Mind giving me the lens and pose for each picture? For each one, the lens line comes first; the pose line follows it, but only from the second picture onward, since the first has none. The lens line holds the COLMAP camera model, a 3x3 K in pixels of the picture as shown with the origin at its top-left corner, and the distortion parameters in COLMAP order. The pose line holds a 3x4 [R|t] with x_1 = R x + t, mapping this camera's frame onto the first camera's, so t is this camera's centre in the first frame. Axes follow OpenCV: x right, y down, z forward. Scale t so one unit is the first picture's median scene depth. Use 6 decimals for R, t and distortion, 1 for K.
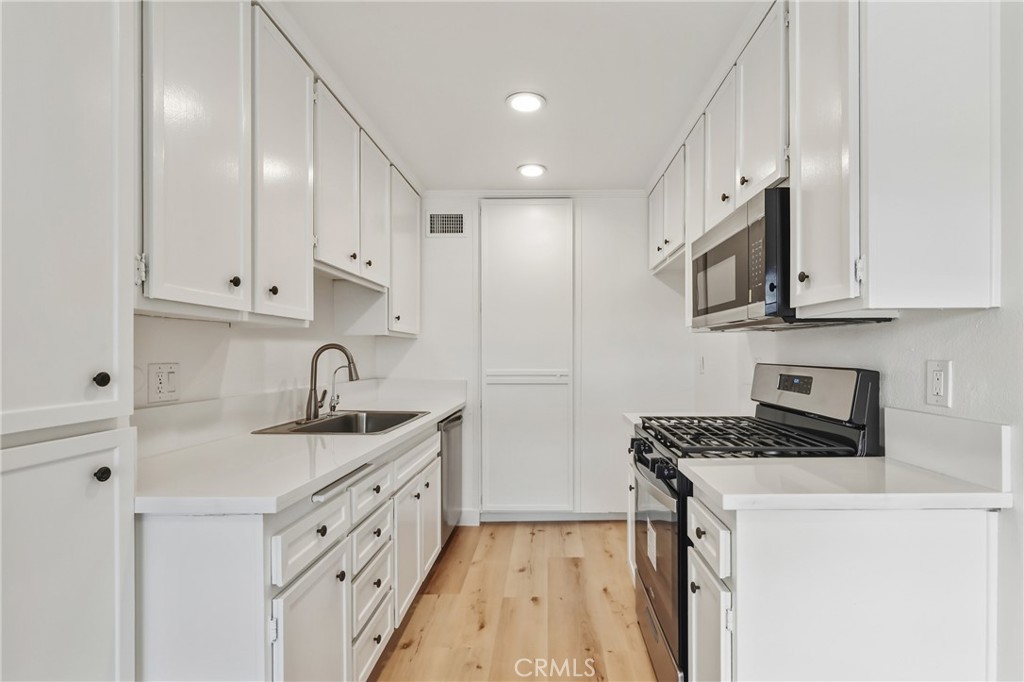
lens RADIAL K [[470.6, 0, 522.1], [0, 470.6, 346.7], [0, 0, 1]] dist [0.002411, -0.000054]
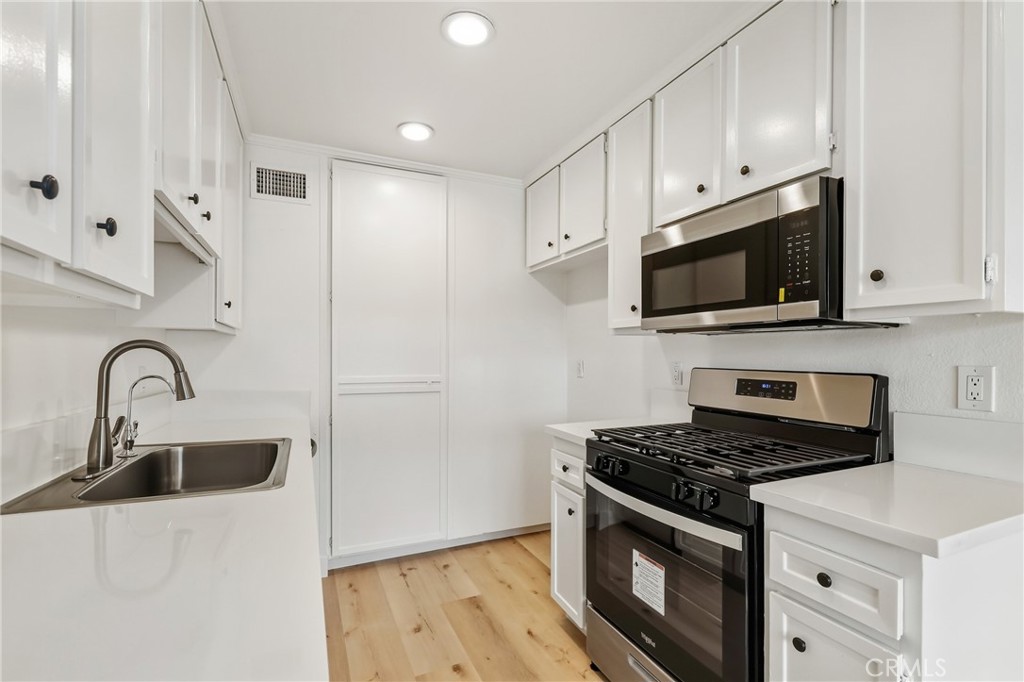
lens RADIAL K [[470.6, 0, 507.2], [0, 470.6, 350.3], [0, 0, 1]] dist [0.002411, -0.000054]
pose [[0.904611, 0.009537, 0.426131, -0.230569], [-0.010650, 0.999943, 0.000230, 0.002662], [-0.426105, -0.004746, 0.904661, 0.244861]]
